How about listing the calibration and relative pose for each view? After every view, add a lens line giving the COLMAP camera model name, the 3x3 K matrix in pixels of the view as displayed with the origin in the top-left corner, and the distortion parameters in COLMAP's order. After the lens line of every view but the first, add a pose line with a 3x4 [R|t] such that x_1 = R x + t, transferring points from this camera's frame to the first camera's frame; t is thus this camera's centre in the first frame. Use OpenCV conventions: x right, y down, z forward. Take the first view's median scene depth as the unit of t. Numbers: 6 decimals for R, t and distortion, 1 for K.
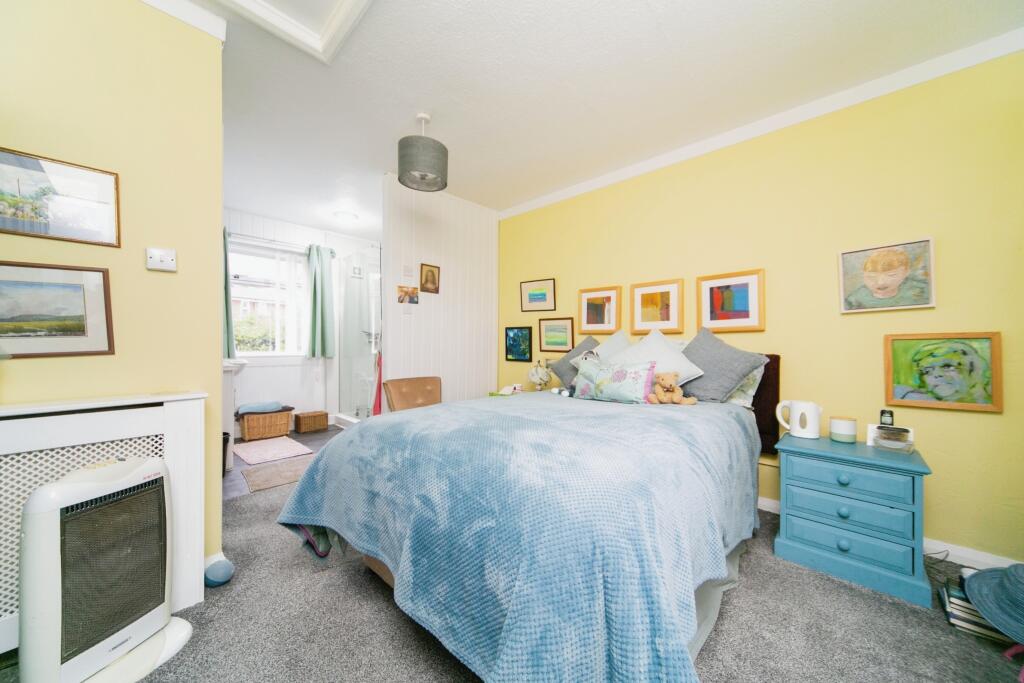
lens RADIAL K [[361.5, 0, 510.1], [0, 361.5, 343.1], [0, 0, 1]] dist [0.009148, -0.000245]
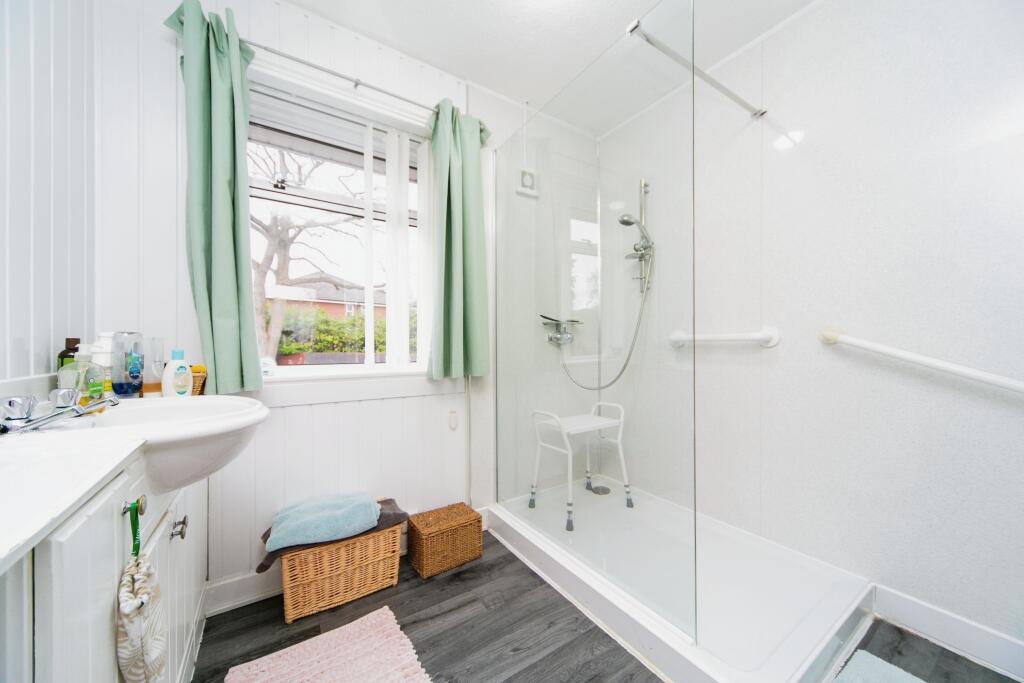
lens RADIAL K [[379.5, 0, 510.0], [0, 379.5, 341.9], [0, 0, 1]] dist [0.003555, 0.000048]
pose [[0.973719, -0.003701, -0.227724, -0.390715], [0.003481, 0.999993, -0.001369, 0.000558], [0.227727, 0.000540, 0.973725, 0.623186]]
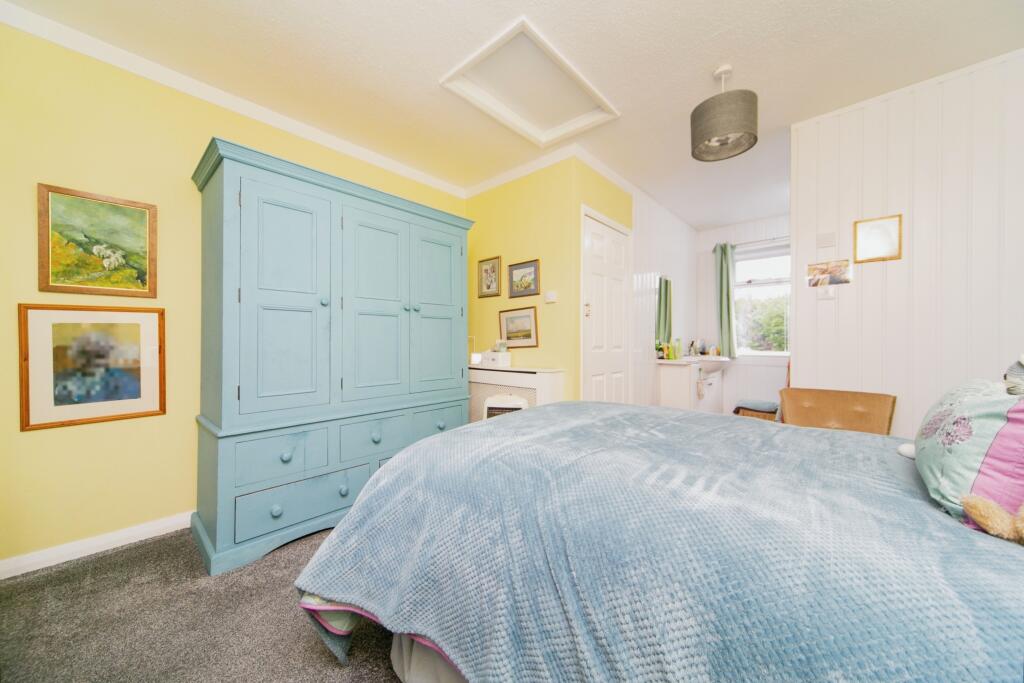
lens RADIAL K [[361.5, 0, 505.8], [0, 361.5, 340.5], [0, 0, 1]] dist [0.009148, -0.000245]
pose [[0.021773, -0.008155, -0.999730, 0.299801], [0.001848, 0.999965, -0.008117, 0.002741], [0.999761, -0.001671, 0.021788, 0.243014]]
